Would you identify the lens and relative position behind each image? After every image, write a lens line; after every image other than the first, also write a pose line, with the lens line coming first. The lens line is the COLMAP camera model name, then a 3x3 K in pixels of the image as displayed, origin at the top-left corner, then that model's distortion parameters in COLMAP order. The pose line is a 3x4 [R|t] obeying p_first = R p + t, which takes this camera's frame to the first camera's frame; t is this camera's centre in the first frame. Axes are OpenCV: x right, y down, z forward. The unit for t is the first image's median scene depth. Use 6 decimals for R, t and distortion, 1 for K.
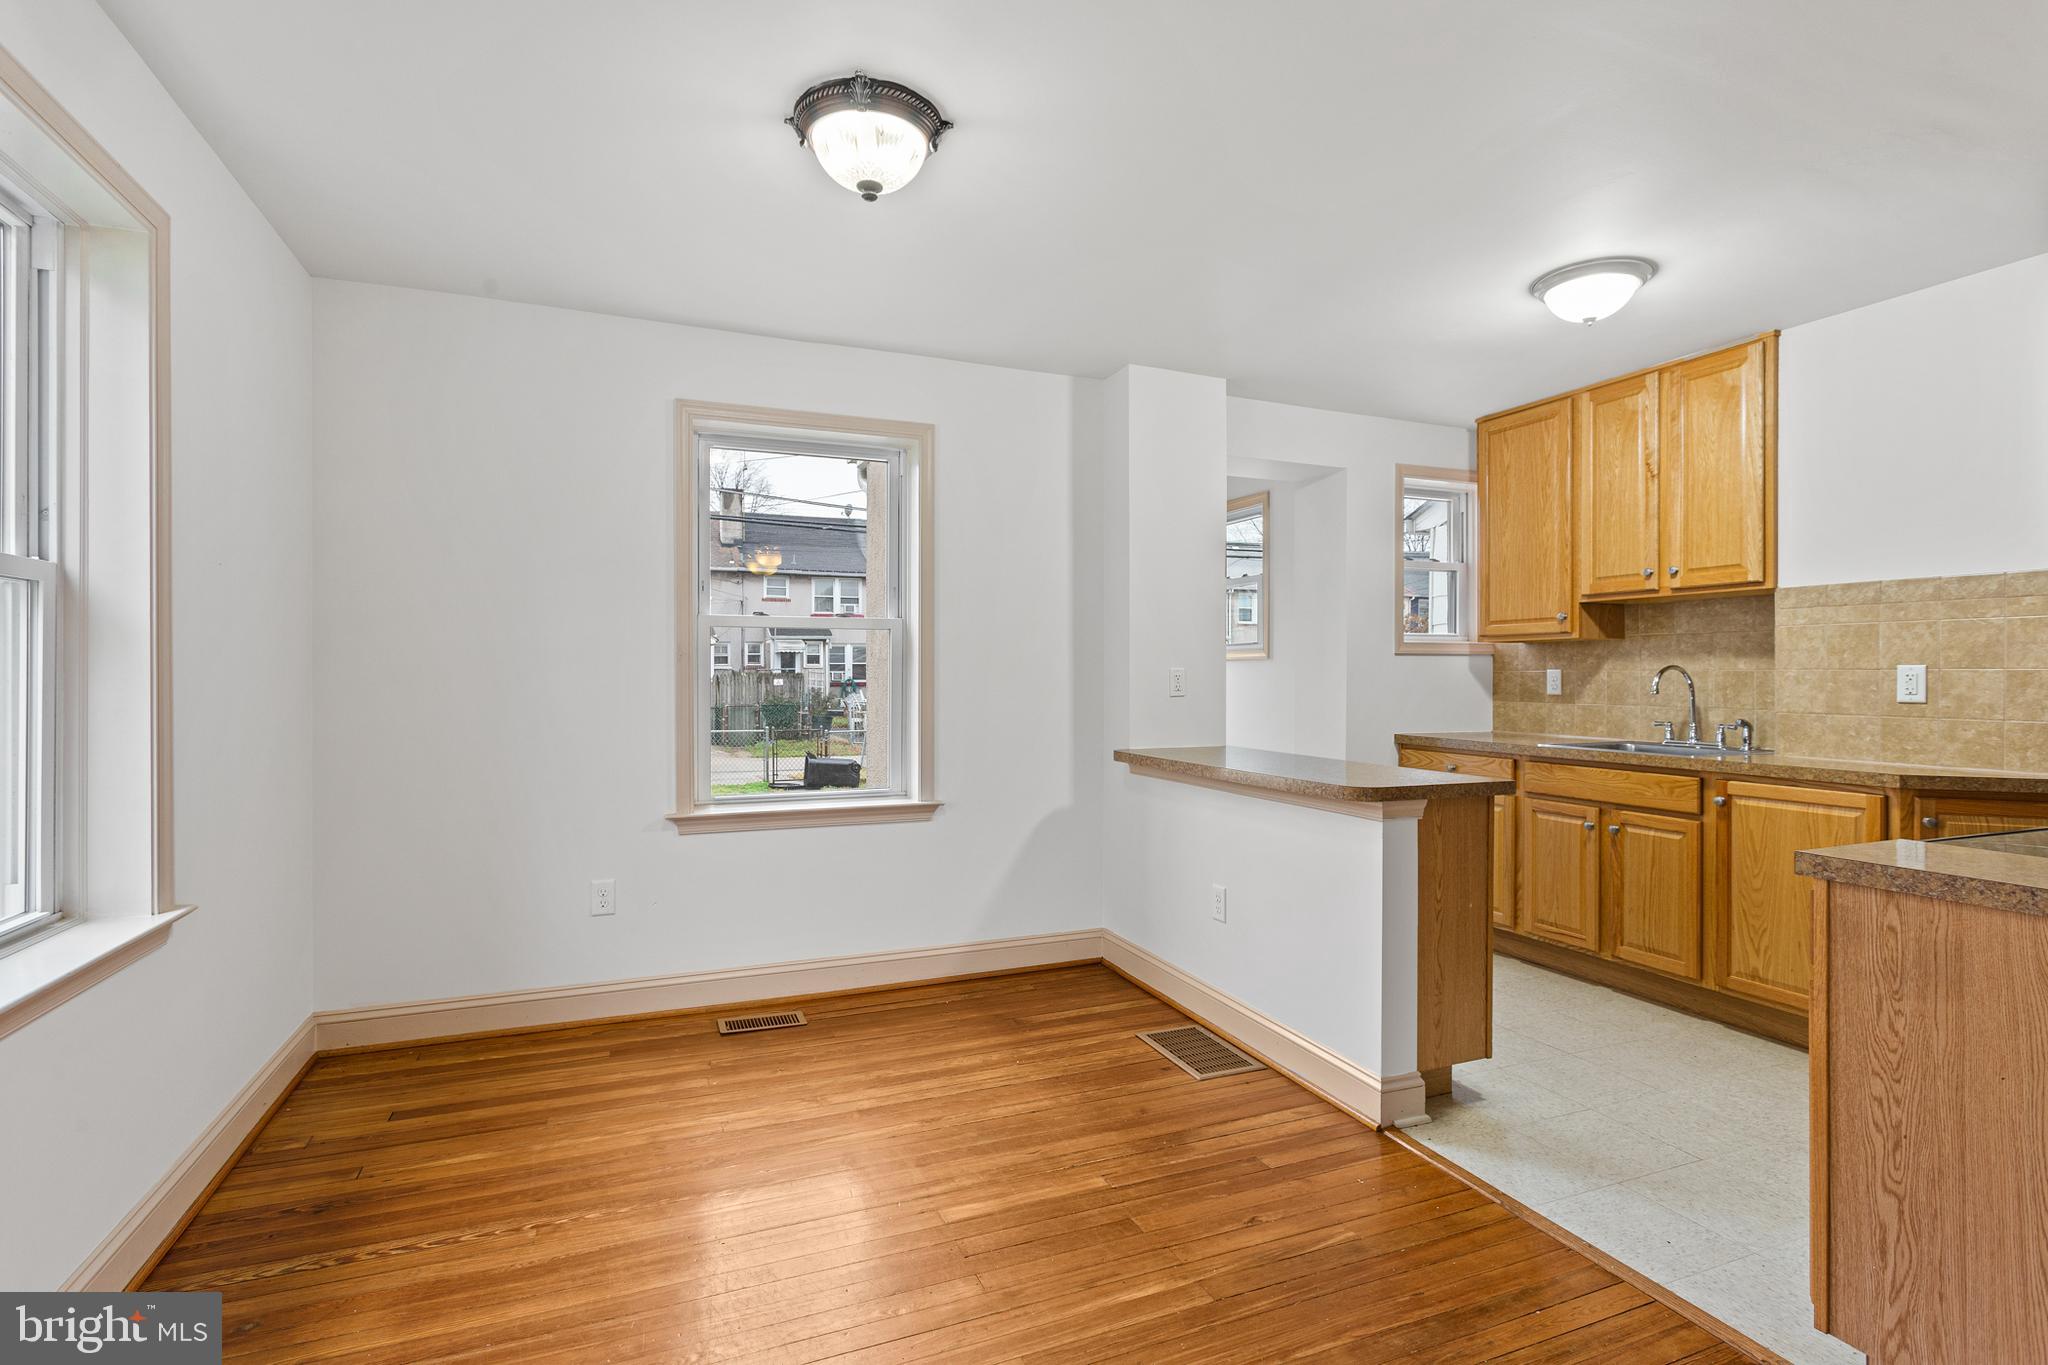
lens RADIAL K [[983.1, 0, 1017.7], [0, 983.1, 675.9], [0, 0, 1]] dist [0.000359, 0.002441]
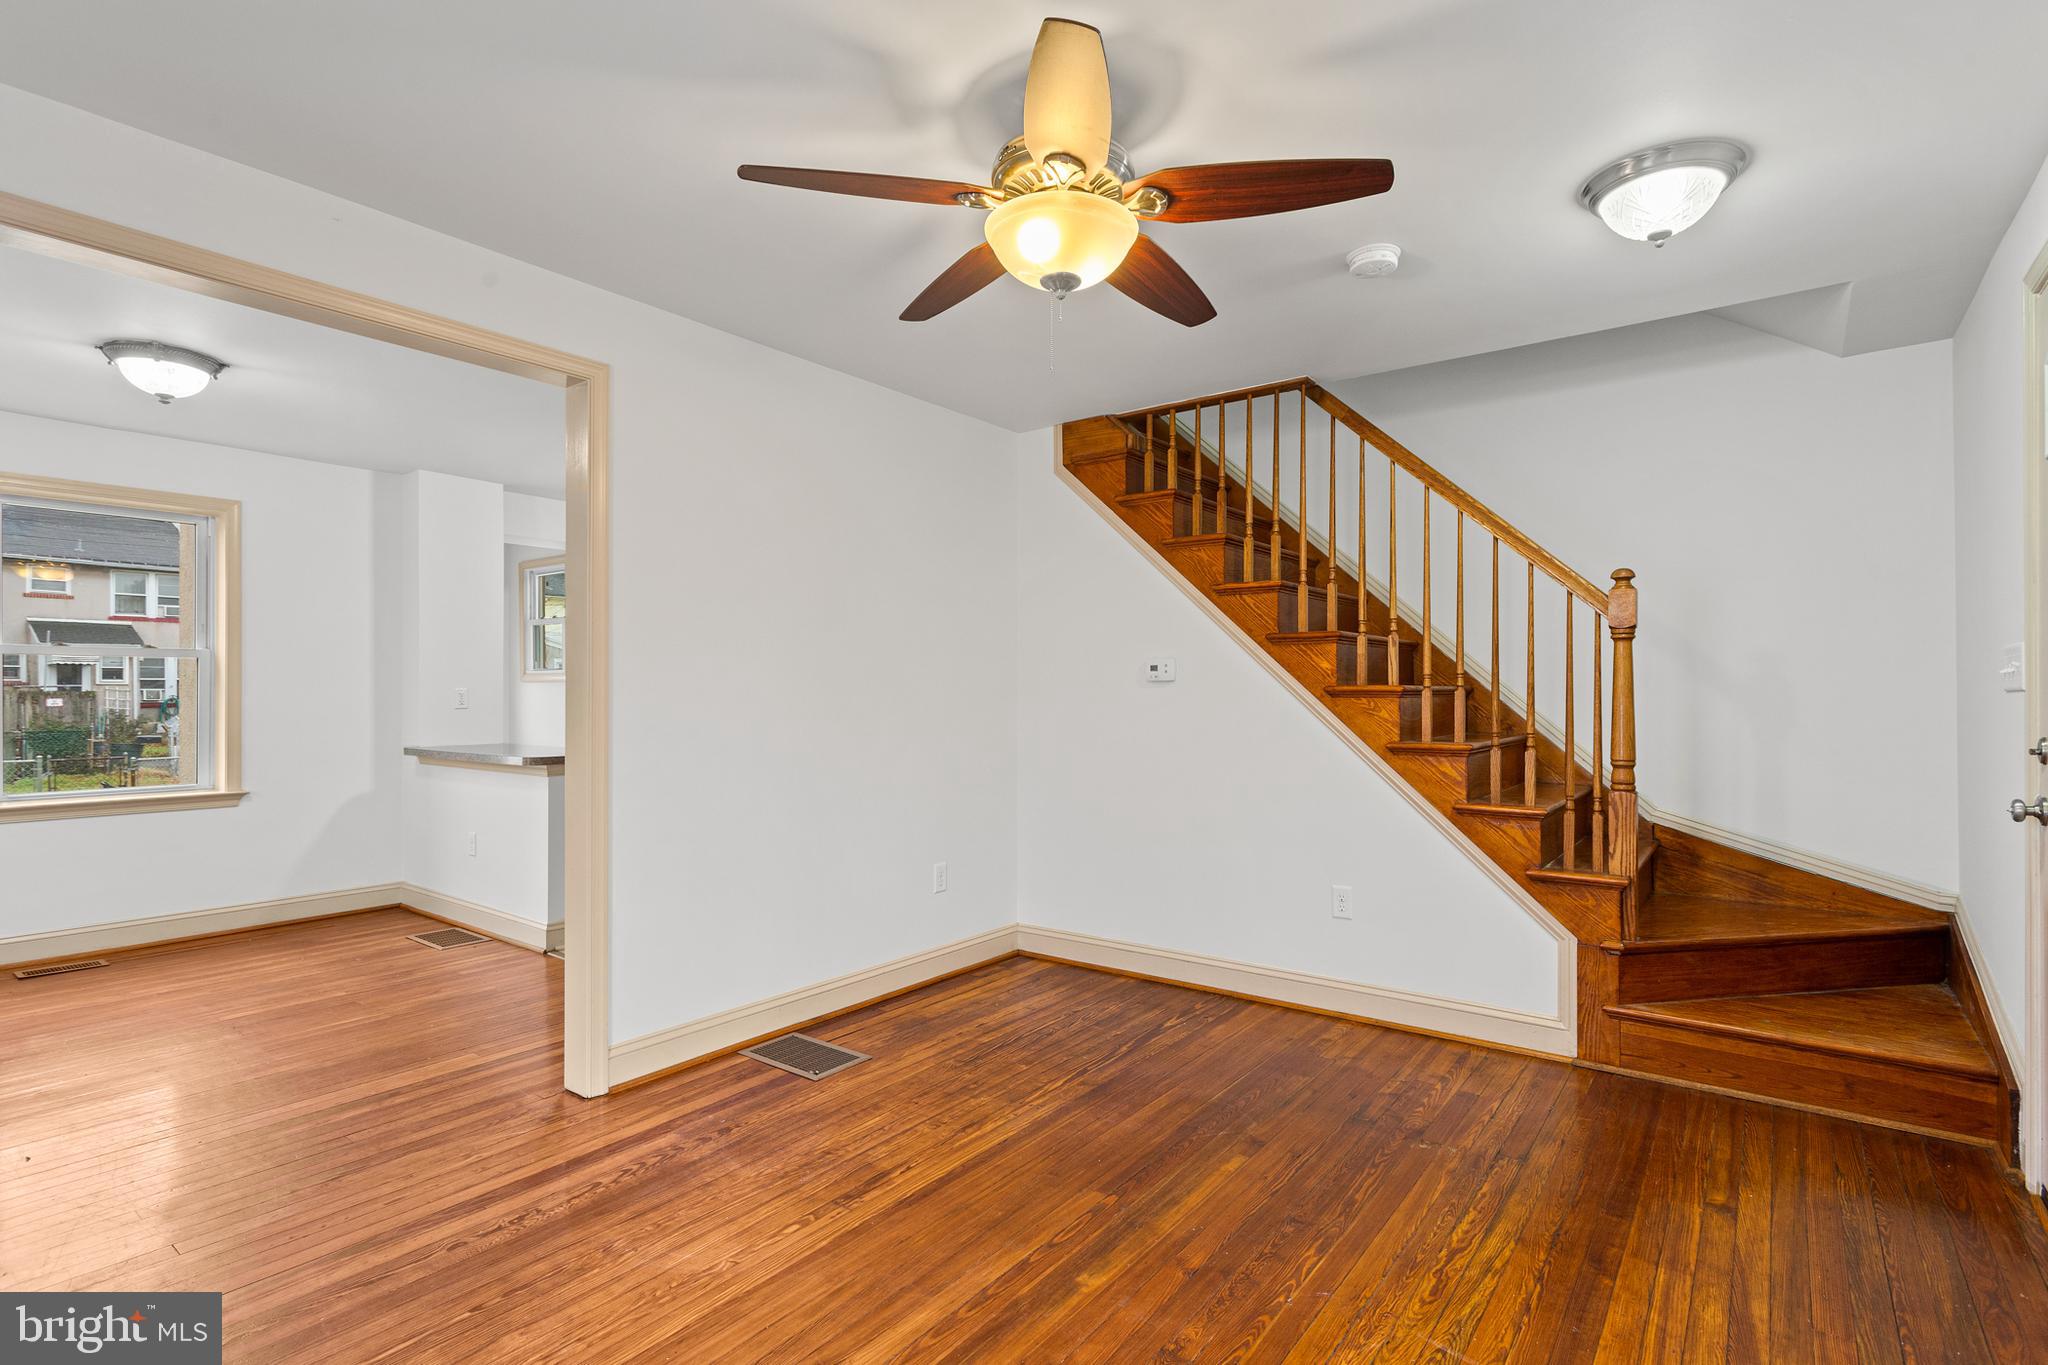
lens RADIAL K [[983.1, 0, 1014.8], [0, 983.1, 687.0], [0, 0, 1]] dist [0.000359, 0.002441]
pose [[0.859306, 0.000580, 0.511462, 0.138927], [0.002391, 0.999984, -0.005150, -0.000603], [-0.511456, 0.005649, 0.859291, -0.689421]]
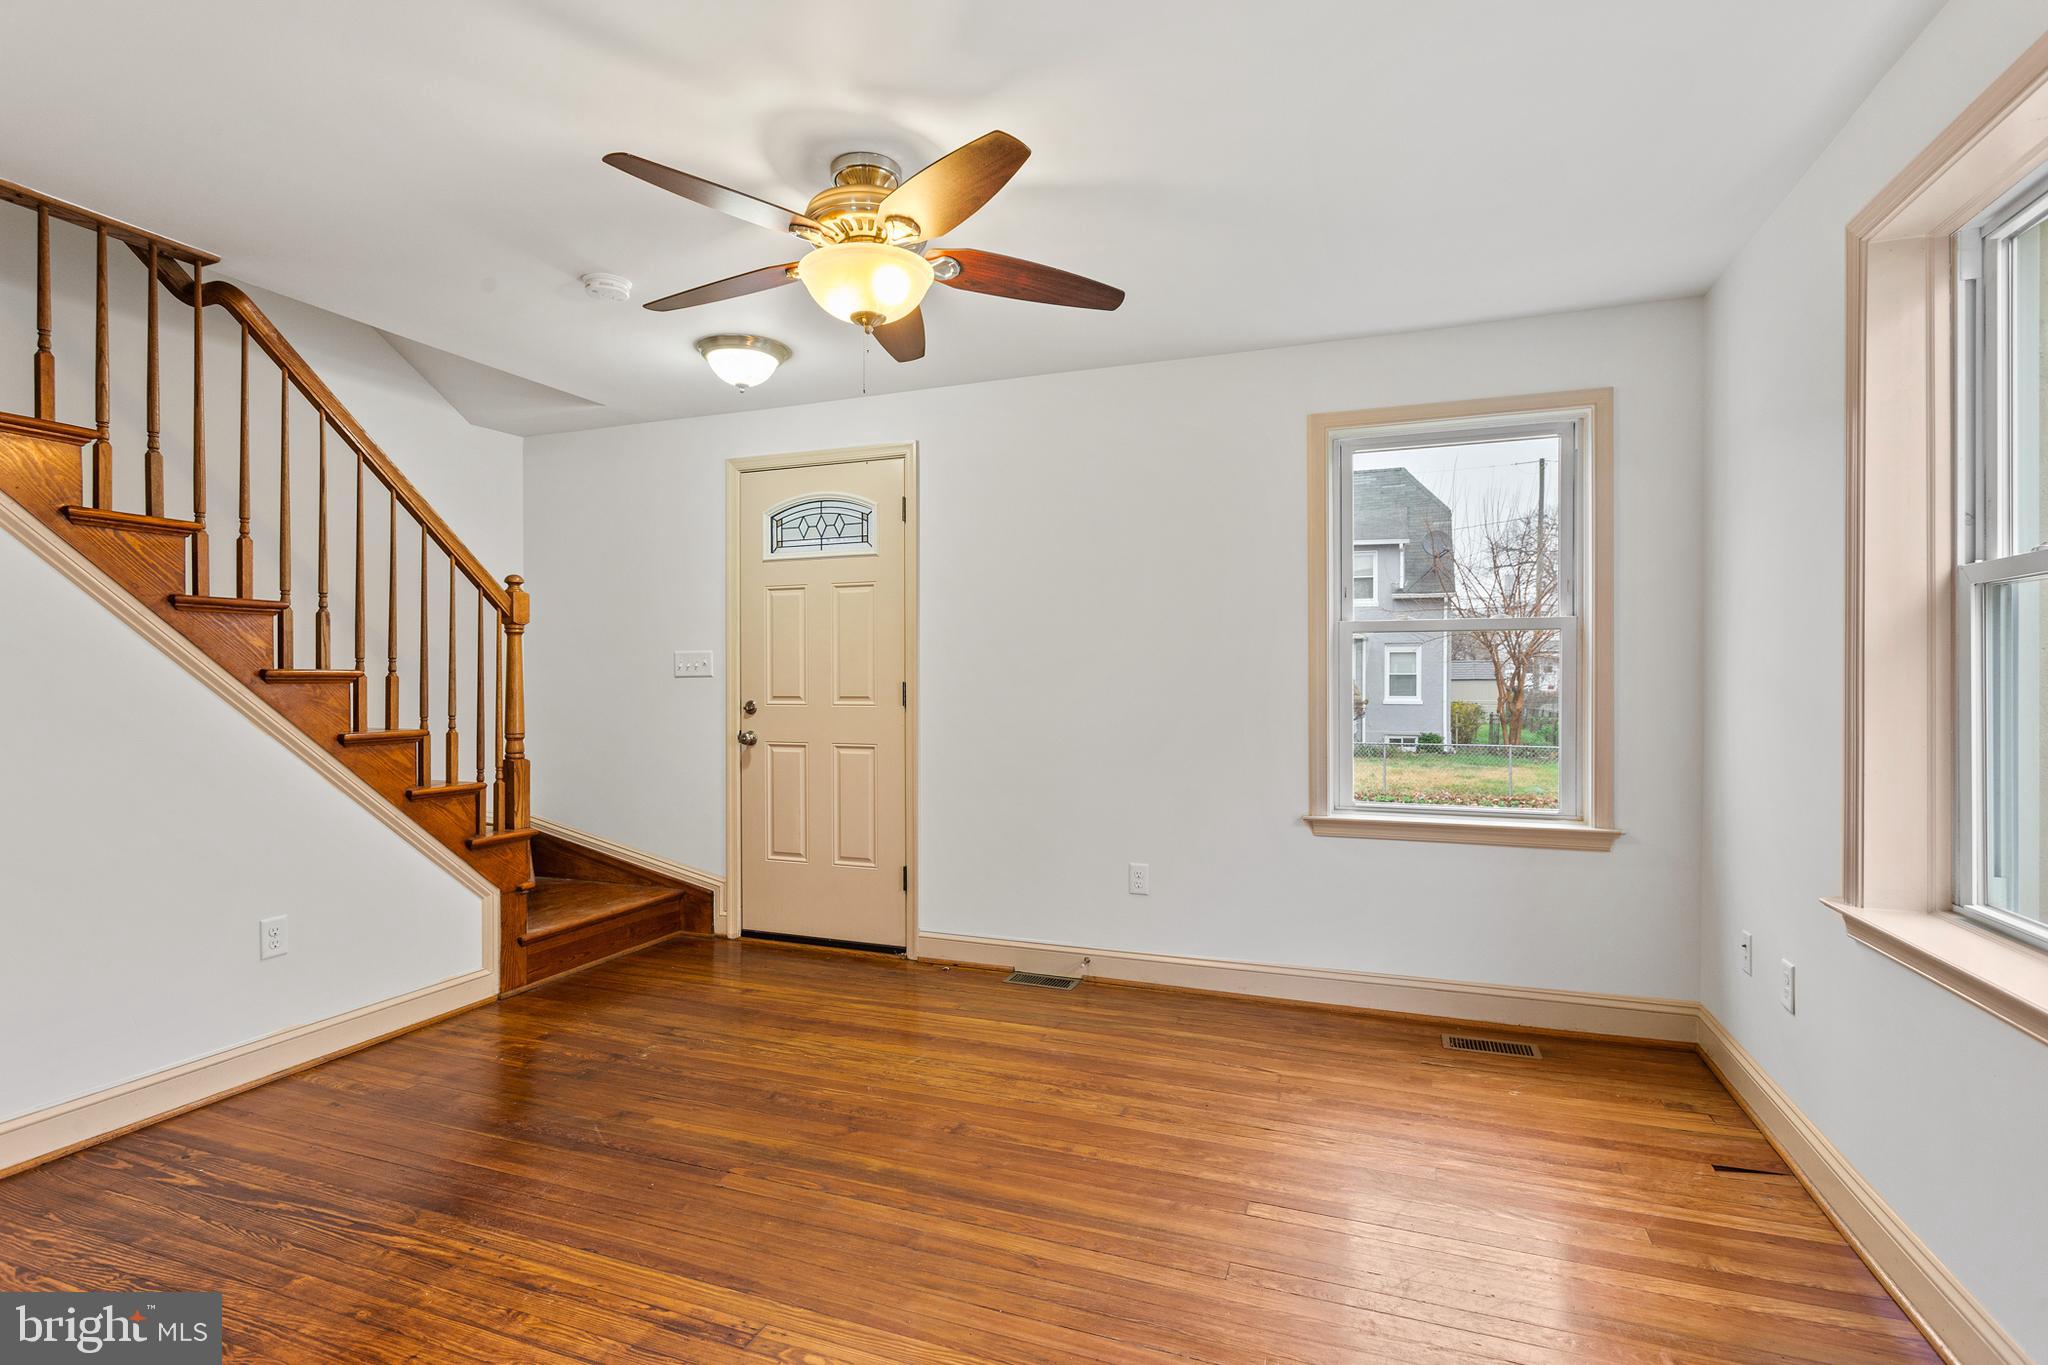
lens RADIAL K [[983.1, 0, 1015.3], [0, 983.1, 681.7], [0, 0, 1]] dist [0.000359, 0.002441]
pose [[-0.727030, -0.003600, 0.686596, -0.068689], [-0.000521, 0.999989, 0.004691, 0.000026], [-0.686605, 0.003053, -0.727024, 0.198045]]
